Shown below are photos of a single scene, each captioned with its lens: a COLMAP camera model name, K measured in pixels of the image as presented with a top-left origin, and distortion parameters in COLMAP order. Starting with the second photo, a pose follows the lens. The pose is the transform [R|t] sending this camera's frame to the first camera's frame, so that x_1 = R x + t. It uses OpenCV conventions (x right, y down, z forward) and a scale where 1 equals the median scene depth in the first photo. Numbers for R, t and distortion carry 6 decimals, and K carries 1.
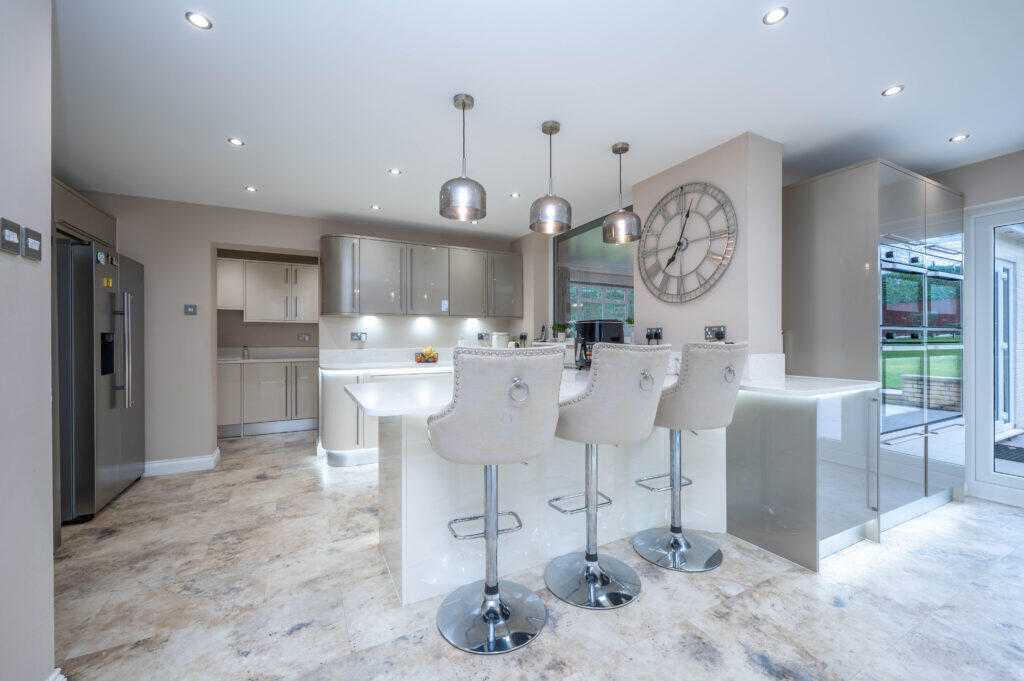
lens RADIAL K [[404.2, 0, 510.5], [0, 404.2, 343.5], [0, 0, 1]] dist [0.000421, 0.000062]
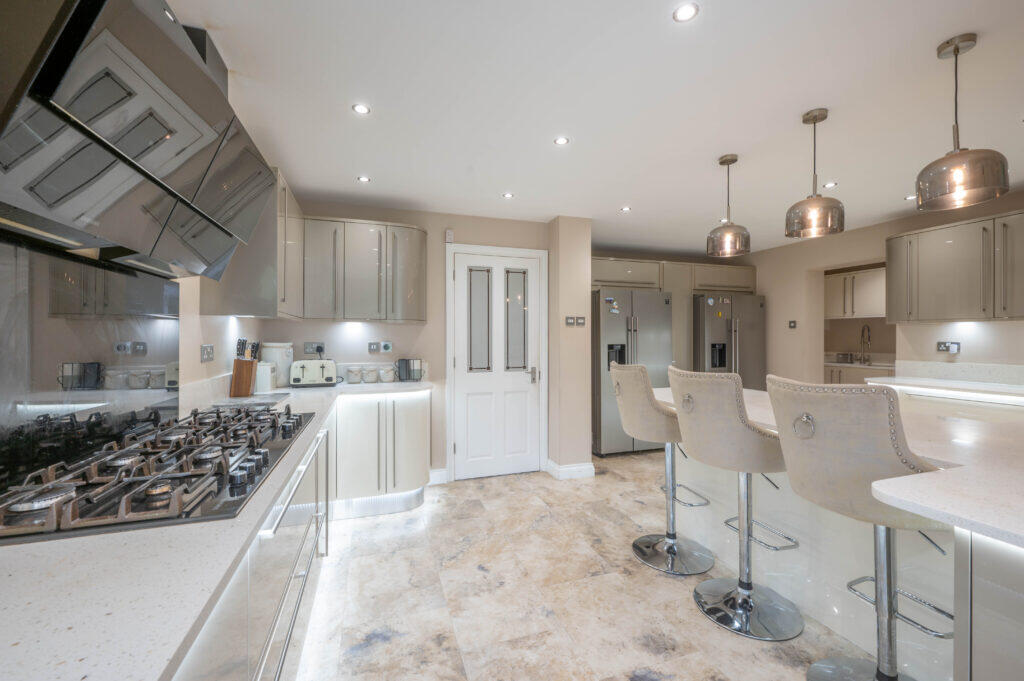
lens RADIAL K [[404.2, 0, 510.5], [0, 404.2, 336.9], [0, 0, 1]] dist [0.000421, 0.000062]
pose [[-0.162122, -0.001051, -0.986770, 1.369077], [-0.006089, 0.999981, -0.000065, -0.077575], [0.986752, 0.005998, -0.162125, 0.642696]]
